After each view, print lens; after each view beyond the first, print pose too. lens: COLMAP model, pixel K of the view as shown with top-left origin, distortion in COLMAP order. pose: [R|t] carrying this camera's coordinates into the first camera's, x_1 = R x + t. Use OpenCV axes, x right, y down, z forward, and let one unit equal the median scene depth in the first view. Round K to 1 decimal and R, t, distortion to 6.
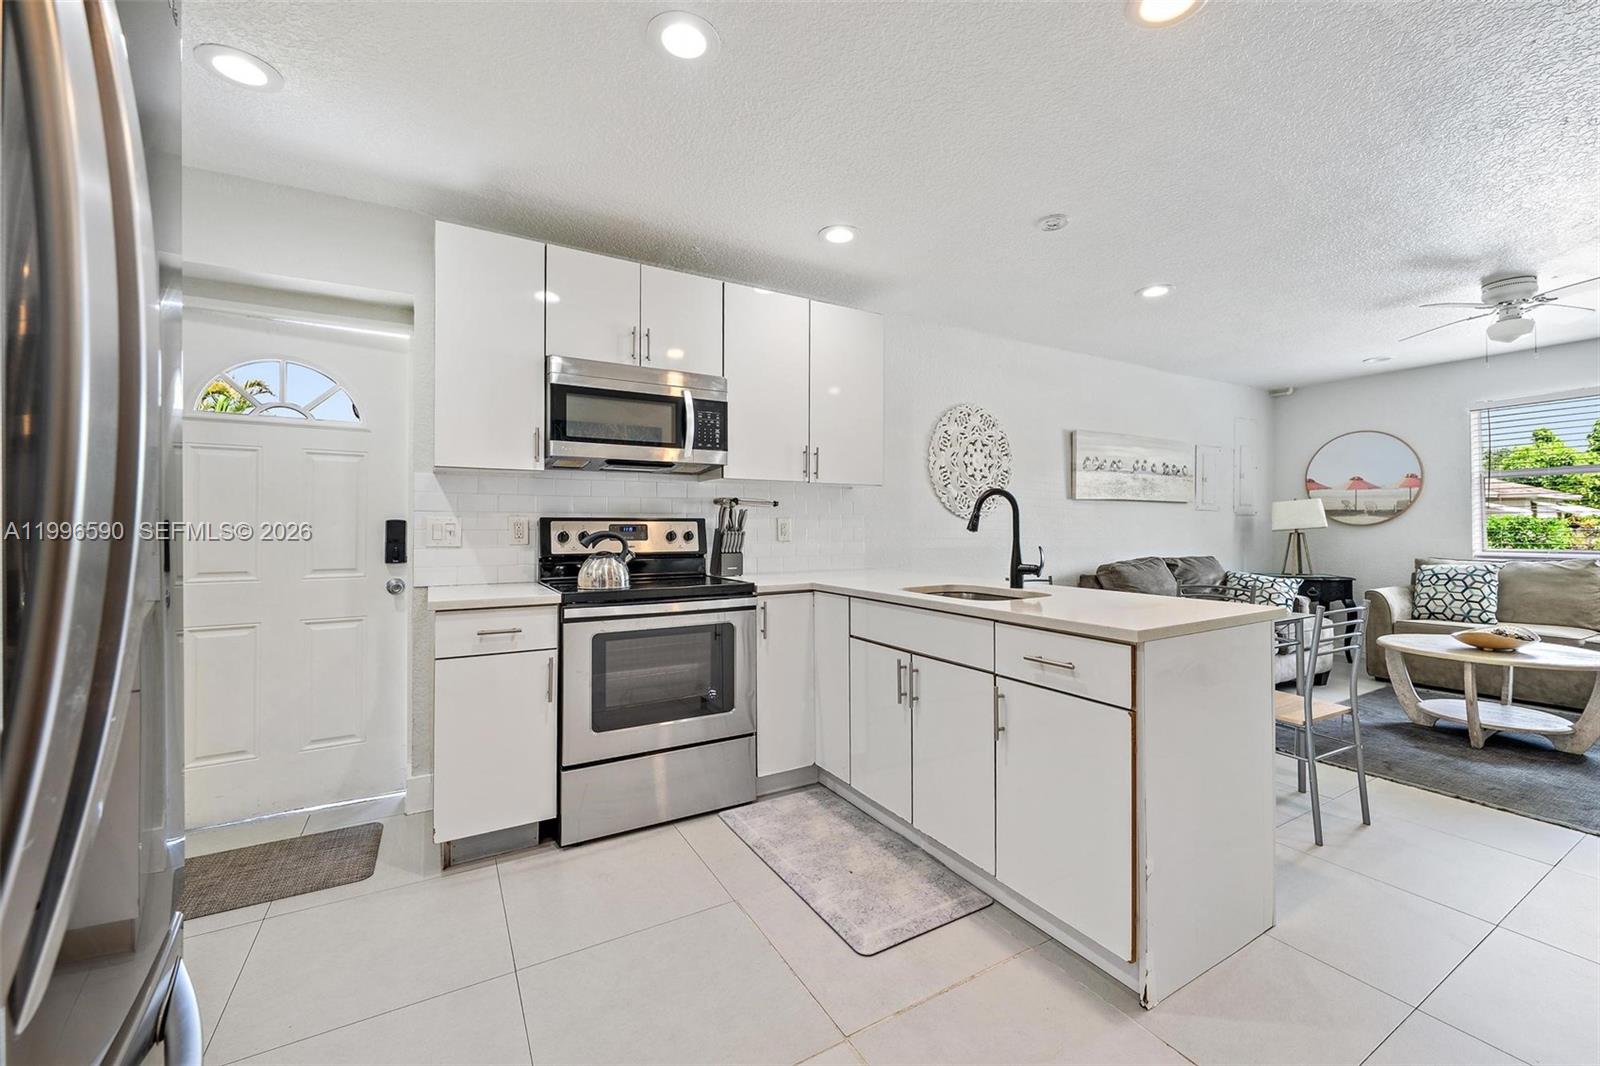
lens RADIAL K [[630.7, 0, 810.6], [0, 630.7, 523.4], [0, 0, 1]] dist [0.001032, 0.000020]
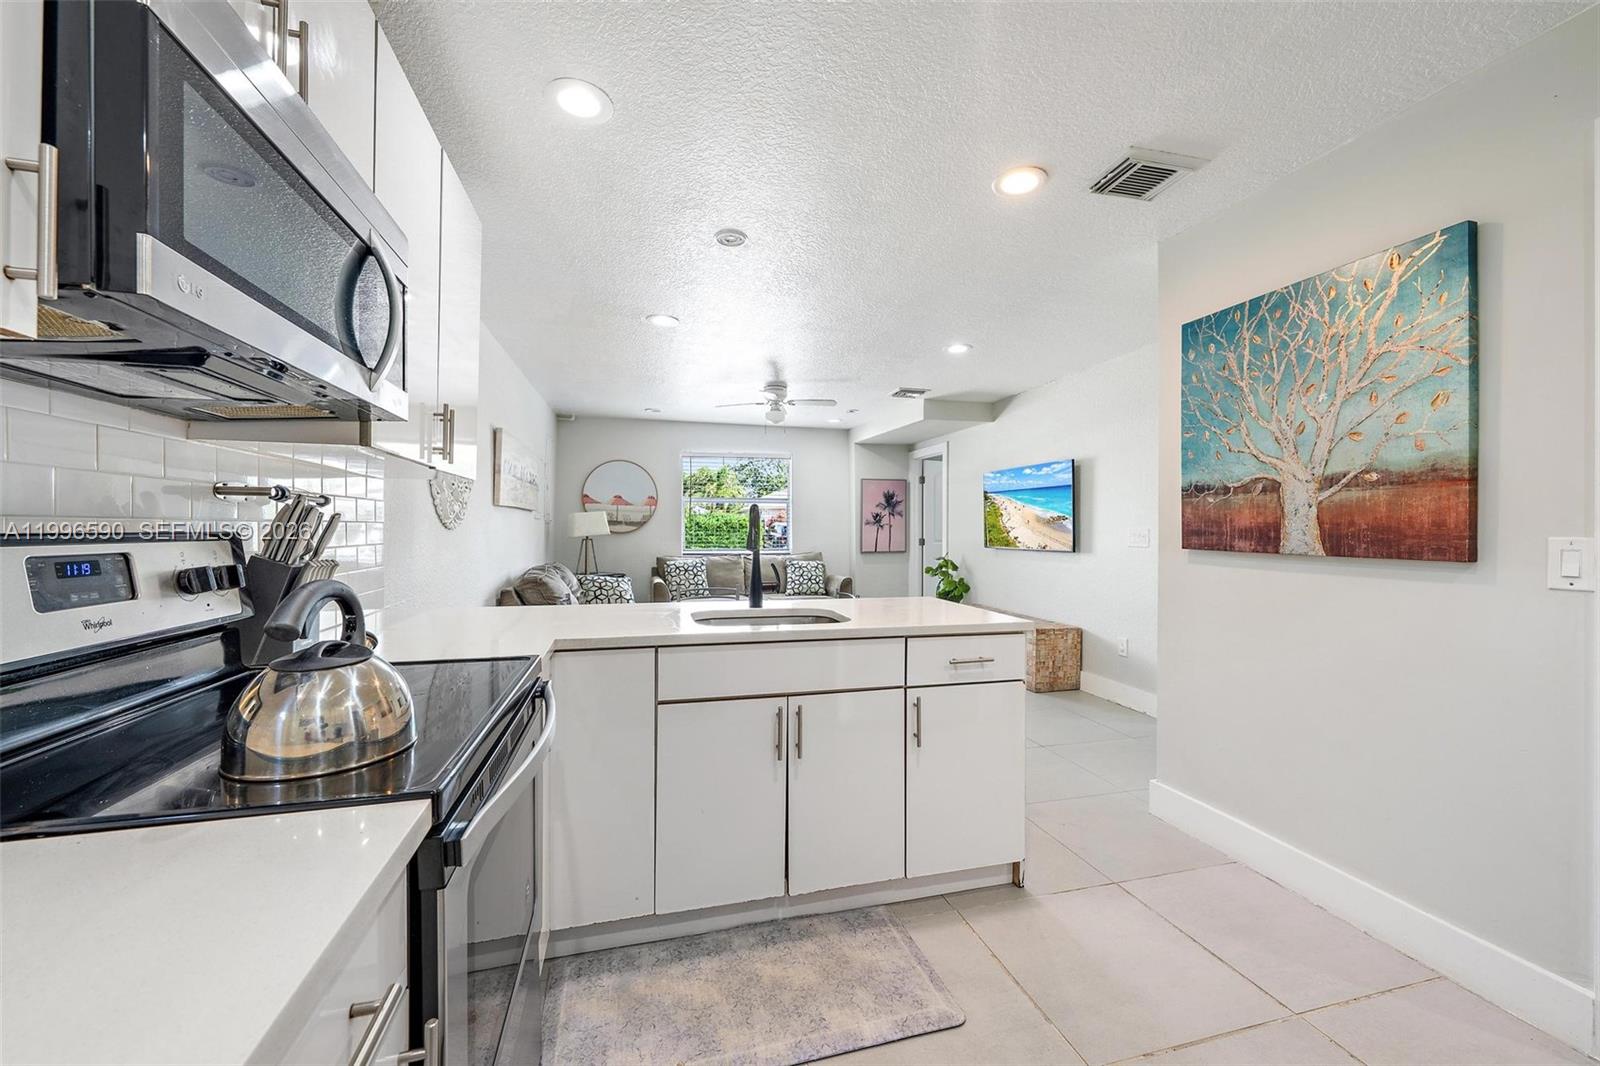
lens RADIAL K [[619.6, 0, 800.0], [0, 619.6, 533.0], [0, 0, 1]] dist [-0.000439, -0.000132]
pose [[0.266403, -0.001969, 0.963860, -0.317144], [-0.011803, 0.999916, 0.005304, -0.009715], [-0.963789, -0.012789, 0.266358, 0.375928]]
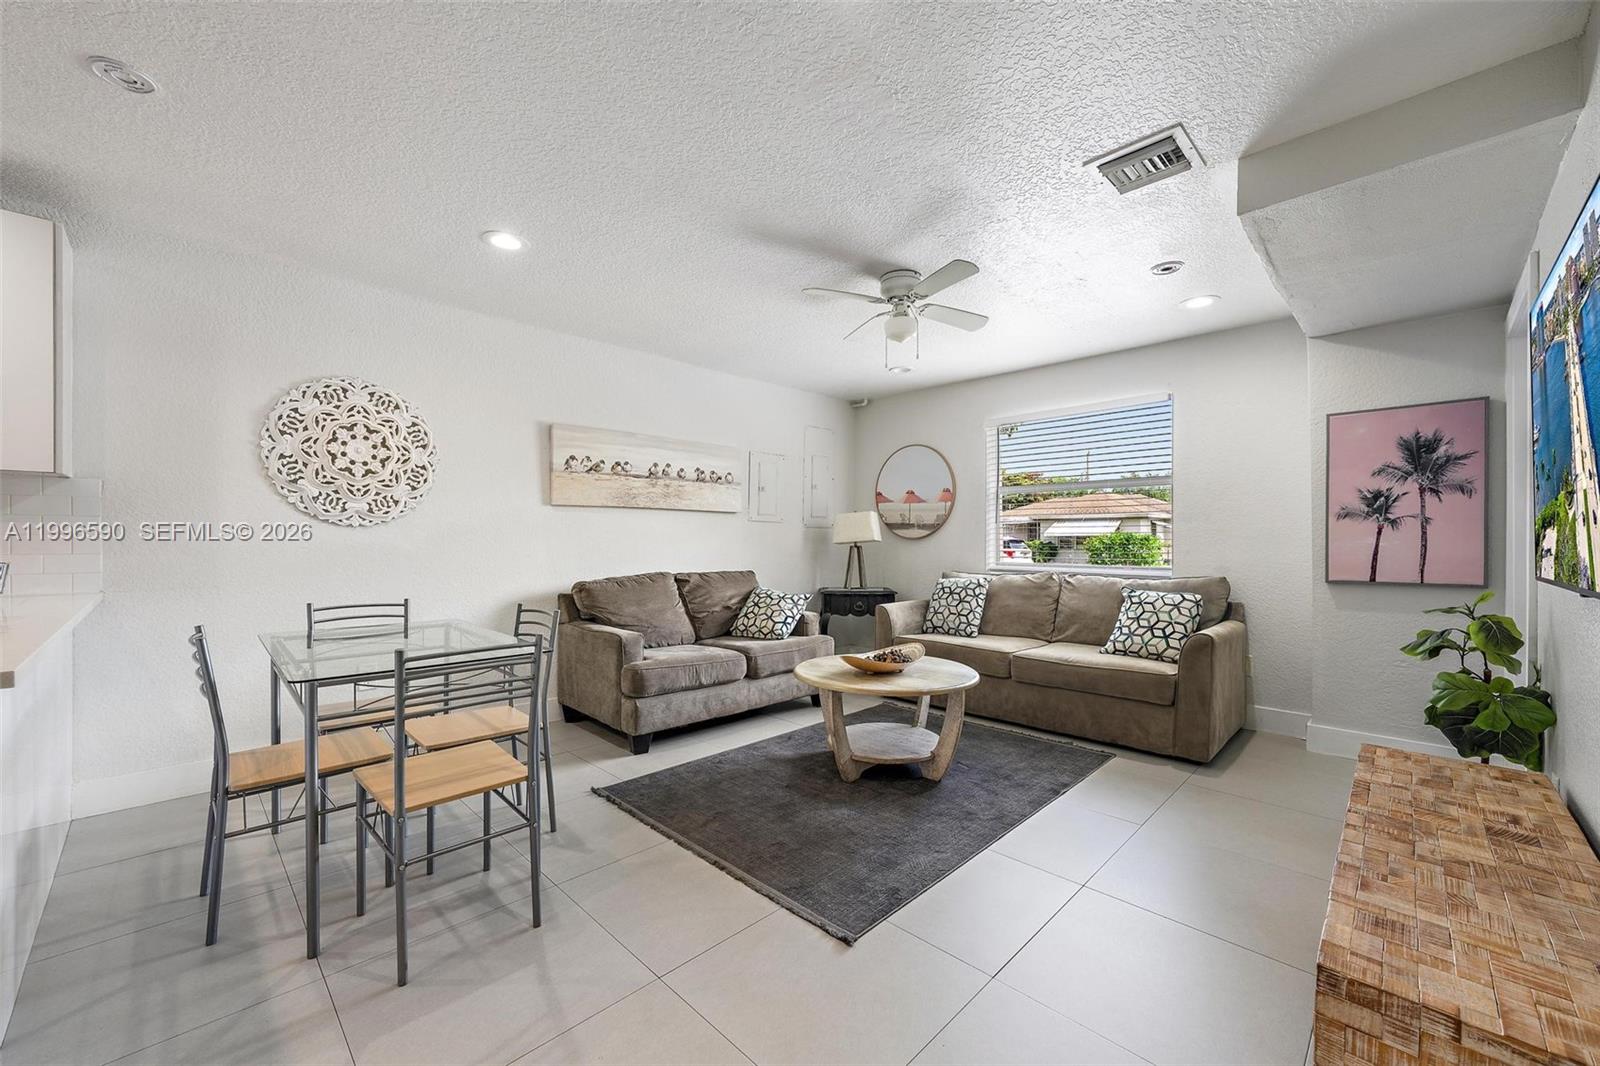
lens RADIAL K [[630.3, 0, 800.0], [0, 630.3, 533.0], [0, 0, 1]] dist [0.002110, 0.000226]
pose [[0.965200, 0.010054, 0.261320, 0.539409], [-0.008737, 0.999943, -0.006200, 0.001772], [-0.261367, 0.003702, 0.965232, 0.099956]]
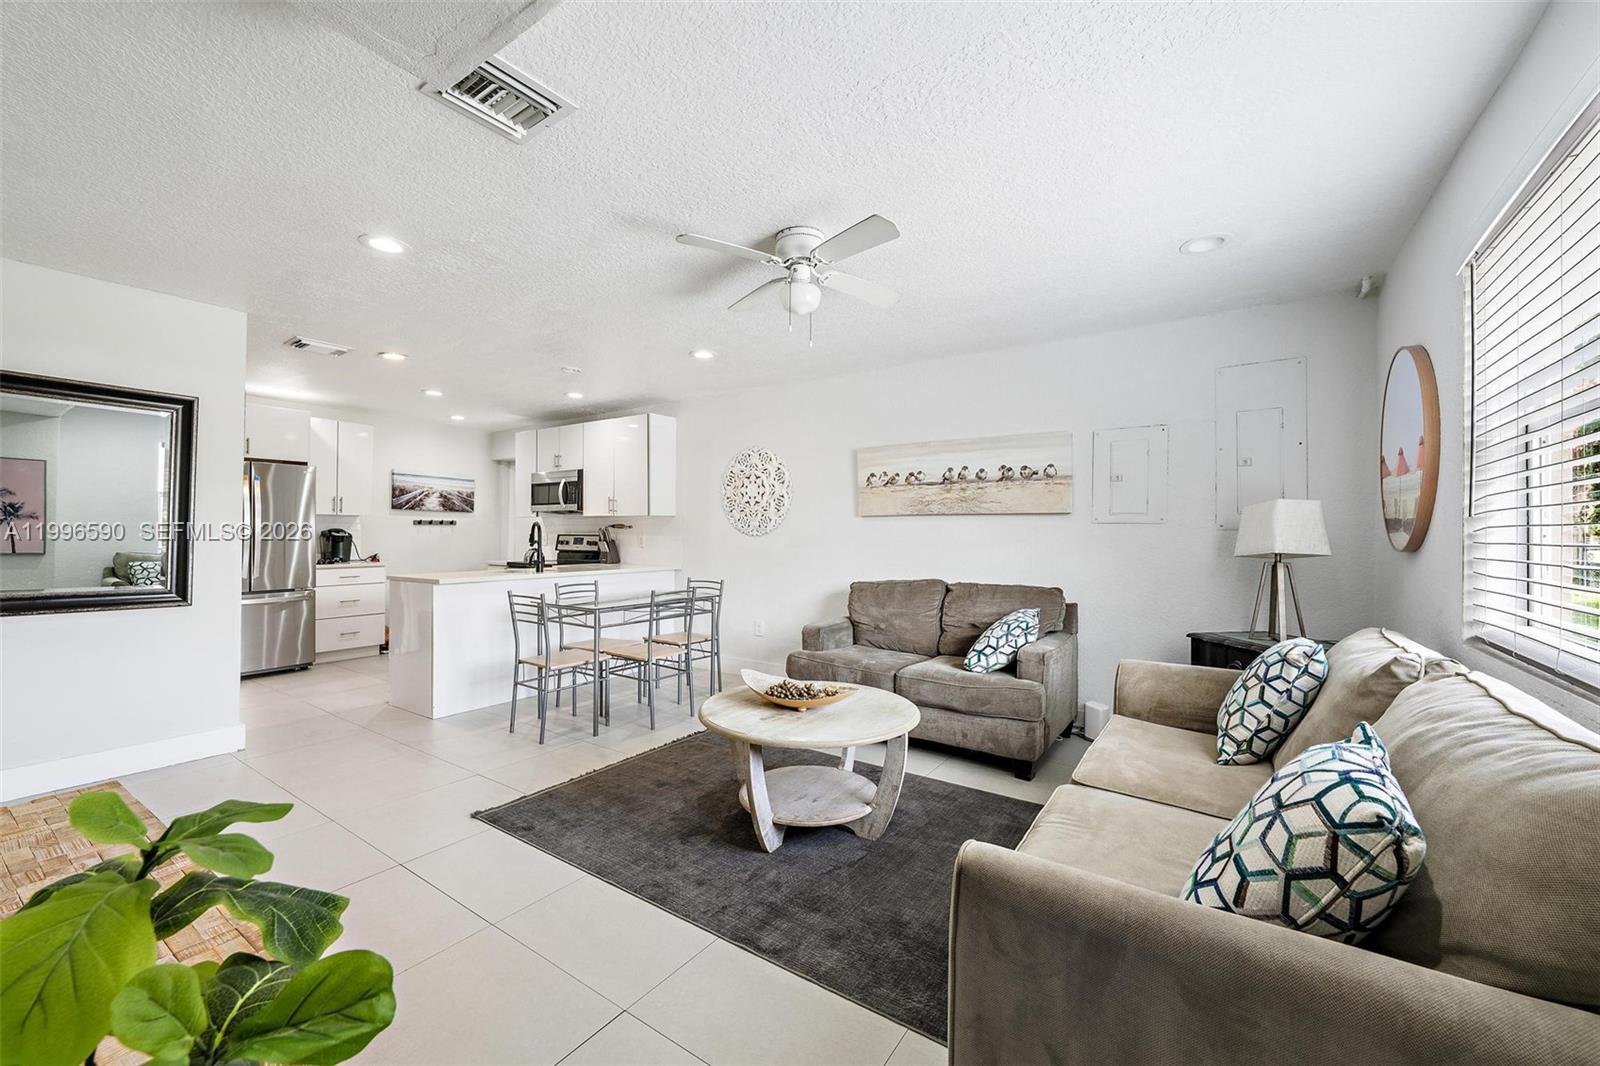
lens RADIAL K [[630.7, 0, 810.6], [0, 630.7, 523.4], [0, 0, 1]] dist [0.001032, 0.000020]
pose [[0.433215, -0.010005, -0.901235, 1.358447], [-0.001871, 0.999926, -0.012000, -0.015018], [0.901288, 0.006885, 0.433165, 0.503269]]
